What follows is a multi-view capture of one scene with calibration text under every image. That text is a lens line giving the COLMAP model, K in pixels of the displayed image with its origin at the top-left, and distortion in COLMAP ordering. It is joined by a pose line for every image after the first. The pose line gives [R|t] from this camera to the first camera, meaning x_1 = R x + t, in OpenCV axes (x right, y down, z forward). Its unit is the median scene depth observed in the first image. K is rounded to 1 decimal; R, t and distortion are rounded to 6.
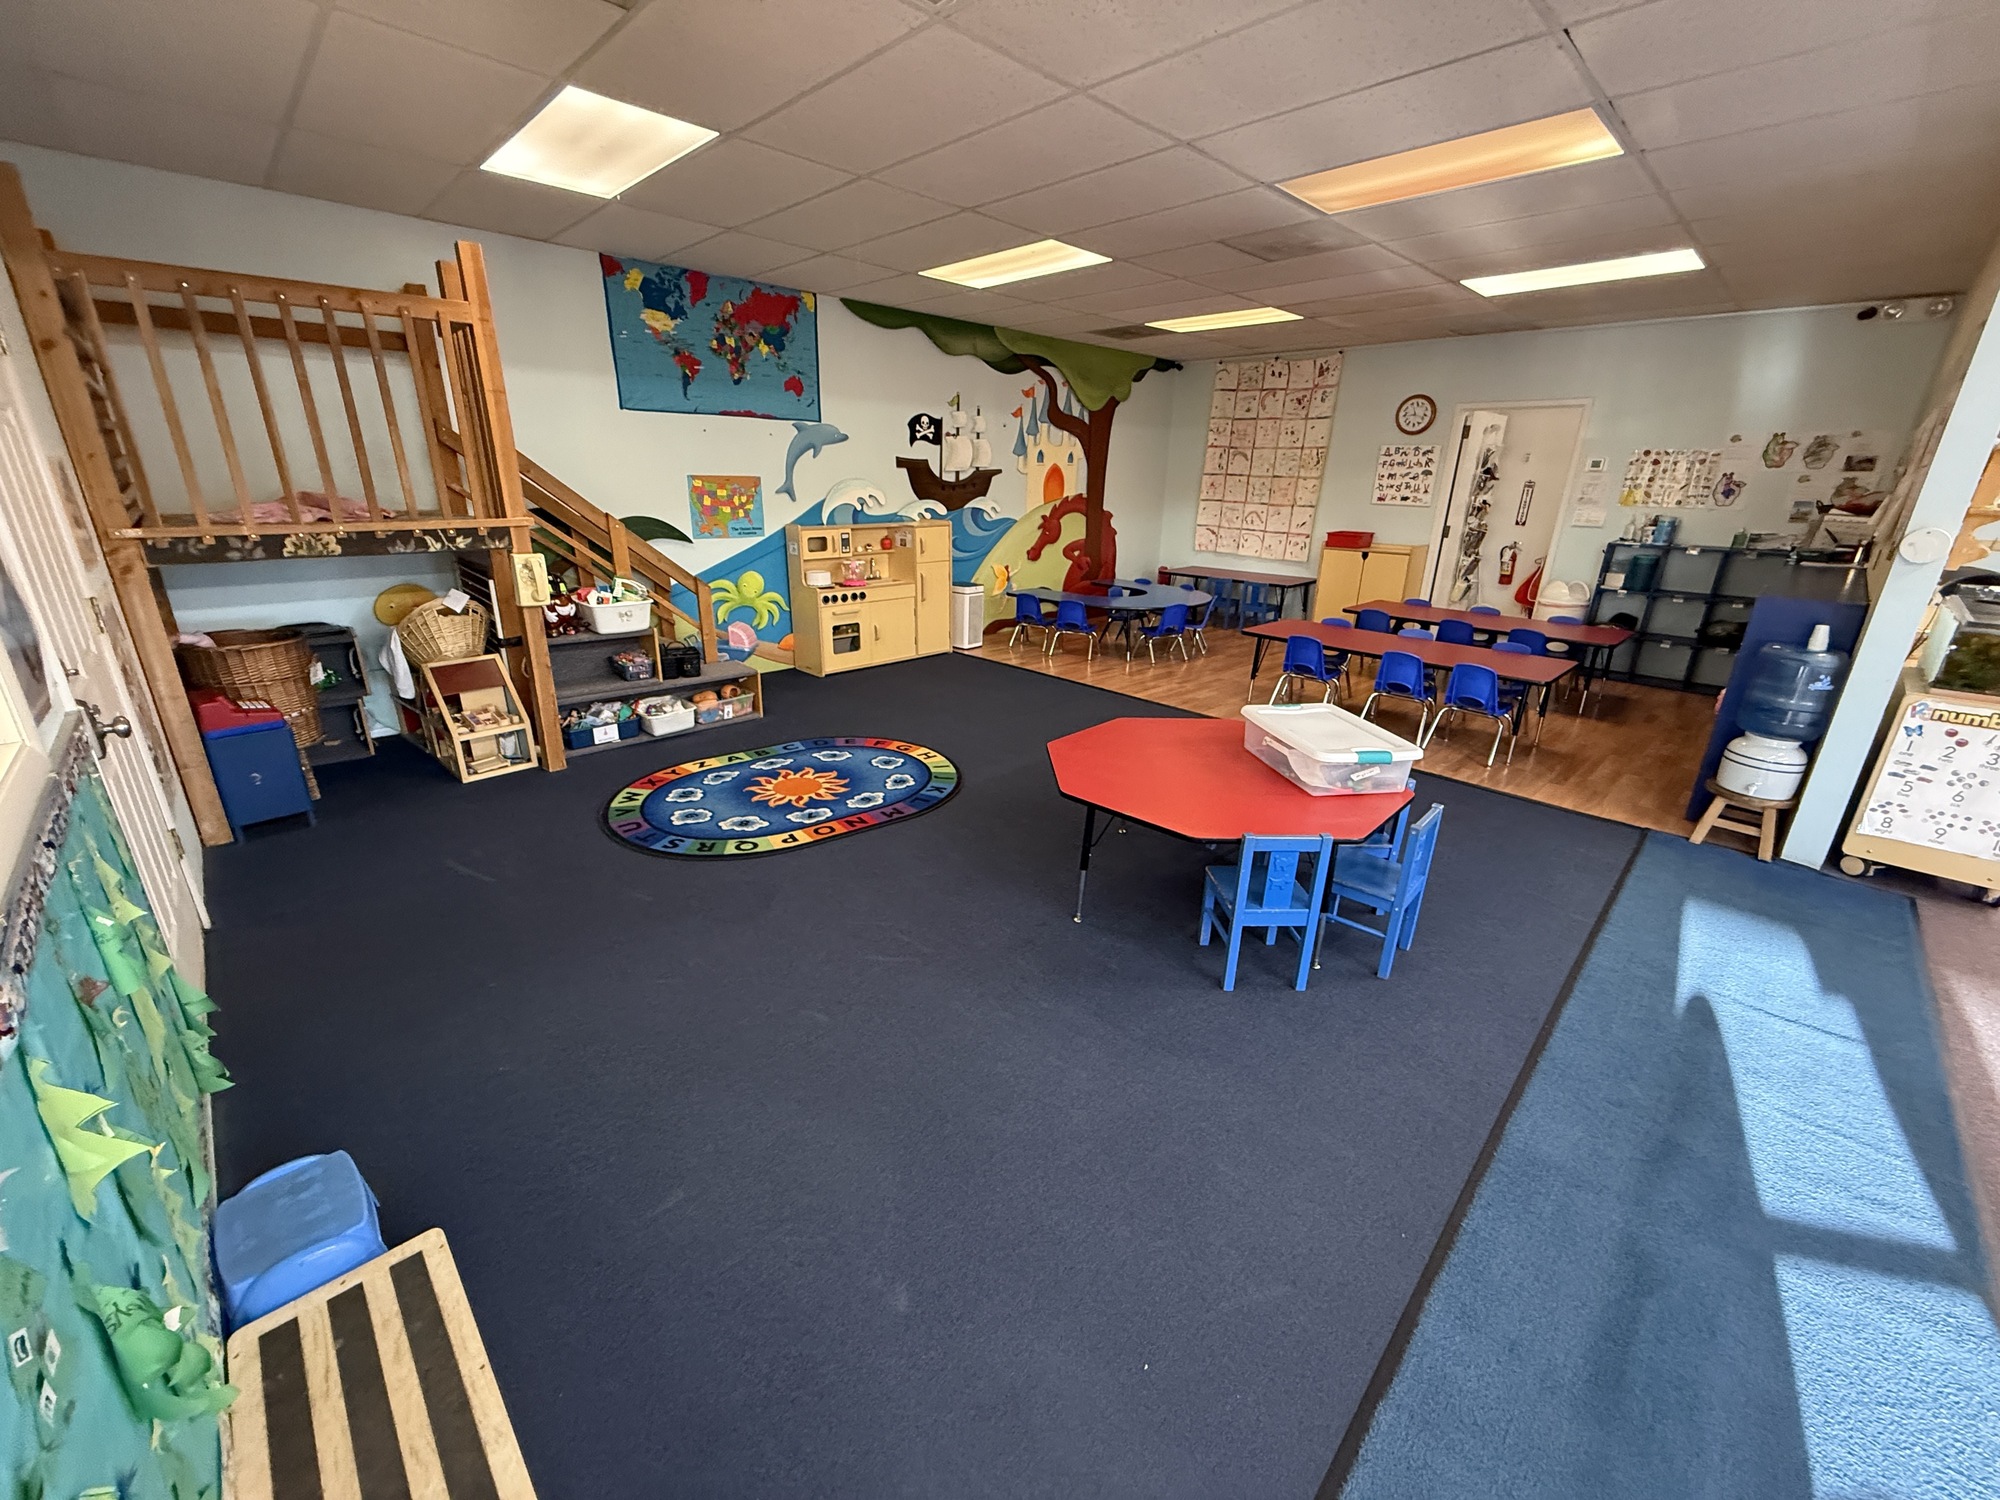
lens RADIAL K [[796.3, 0, 985.2], [0, 796.3, 751.2], [0, 0, 1]] dist [-0.000035, -0.000130]
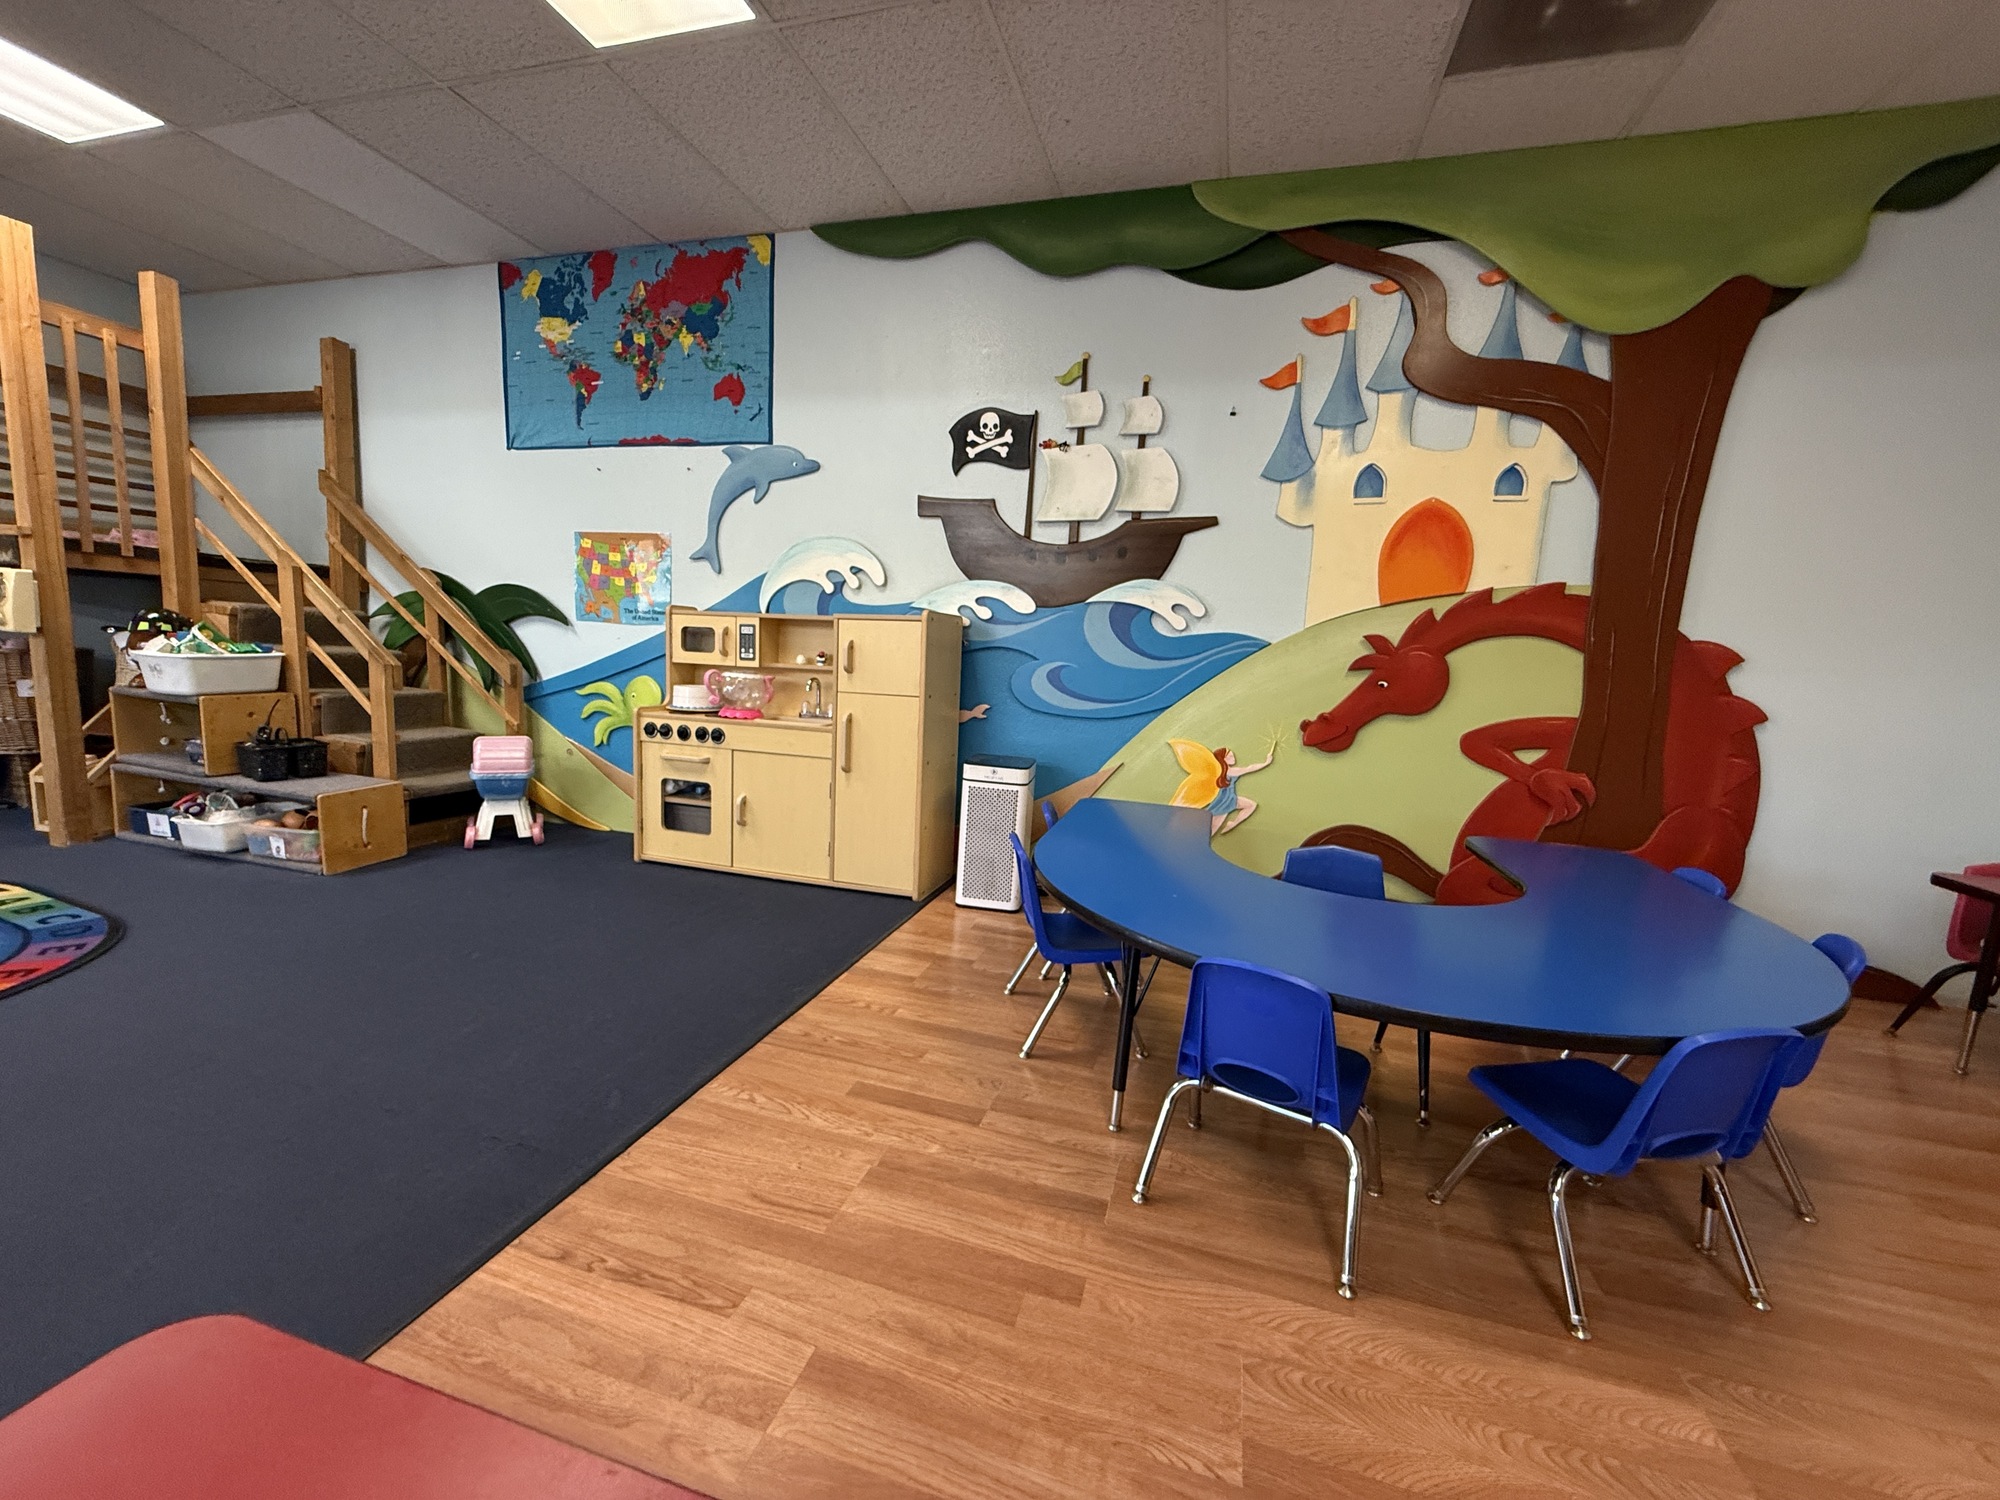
lens RADIAL K [[796.3, 0, 998.4], [0, 796.3, 750.0], [0, 0, 1]] dist [-0.000035, -0.000130]
pose [[0.502171, 0.115409, -0.857033, 0.385077], [-0.326372, 0.943056, -0.064243, -0.209135], [0.800815, 0.311973, 0.511242, 0.866570]]
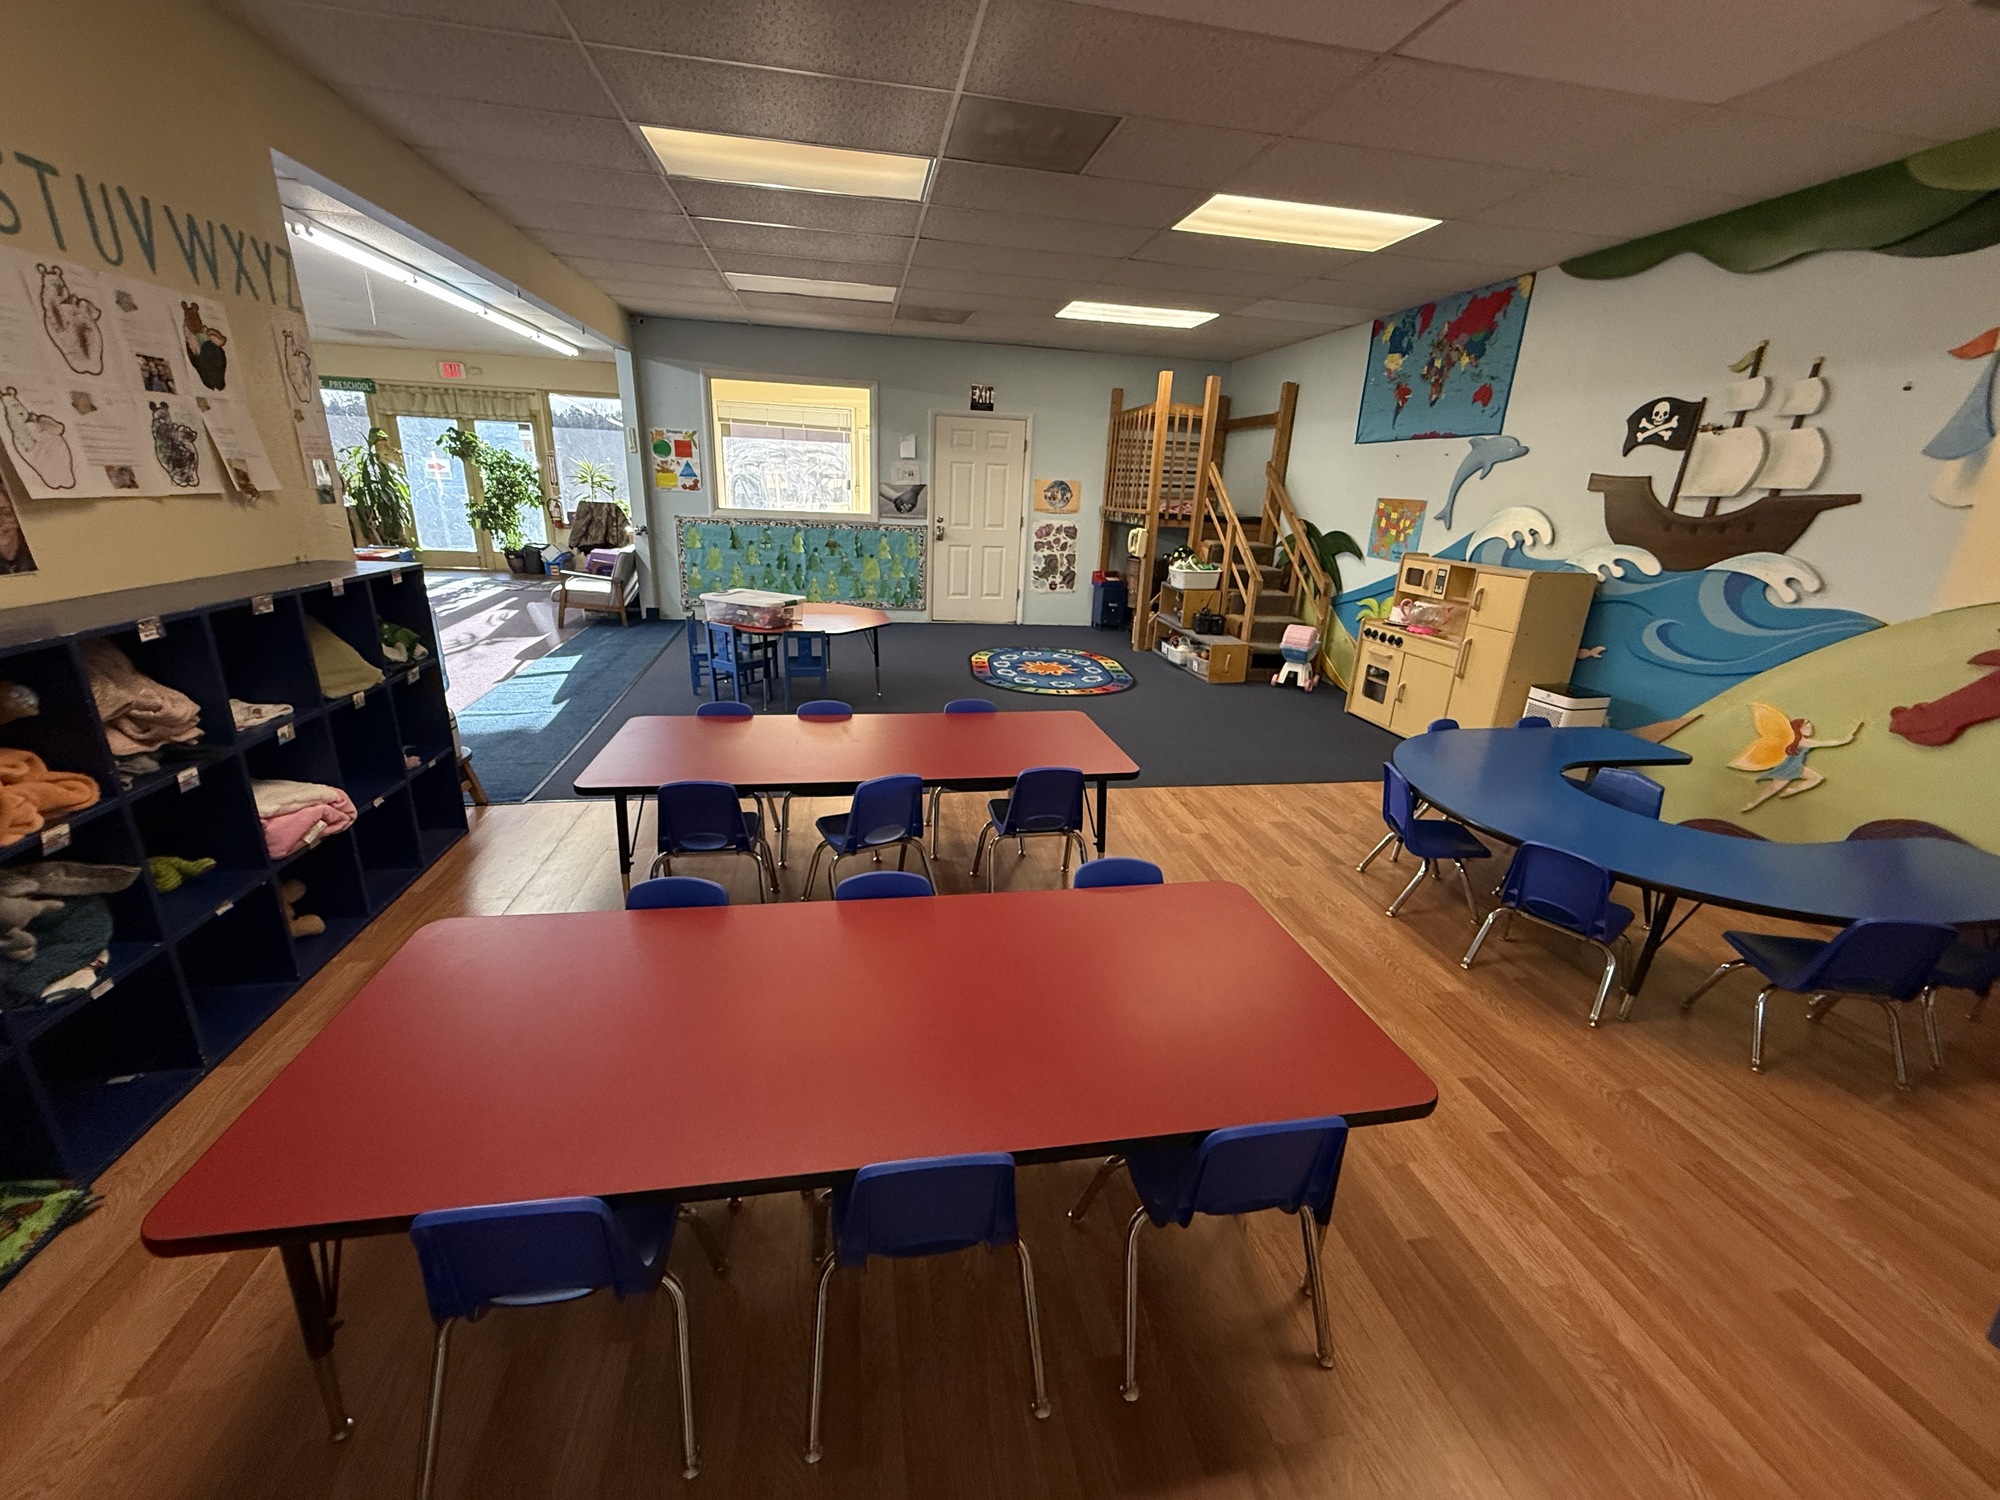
lens RADIAL K [[796.3, 0, 995.3], [0, 796.3, 746.7], [0, 0, 1]] dist [-0.000035, -0.000130]
pose [[-0.553778, 0.218294, -0.803541, 0.744257], [-0.328236, 0.829650, 0.451598, -0.333323], [0.765240, 0.513836, -0.387790, 1.036282]]
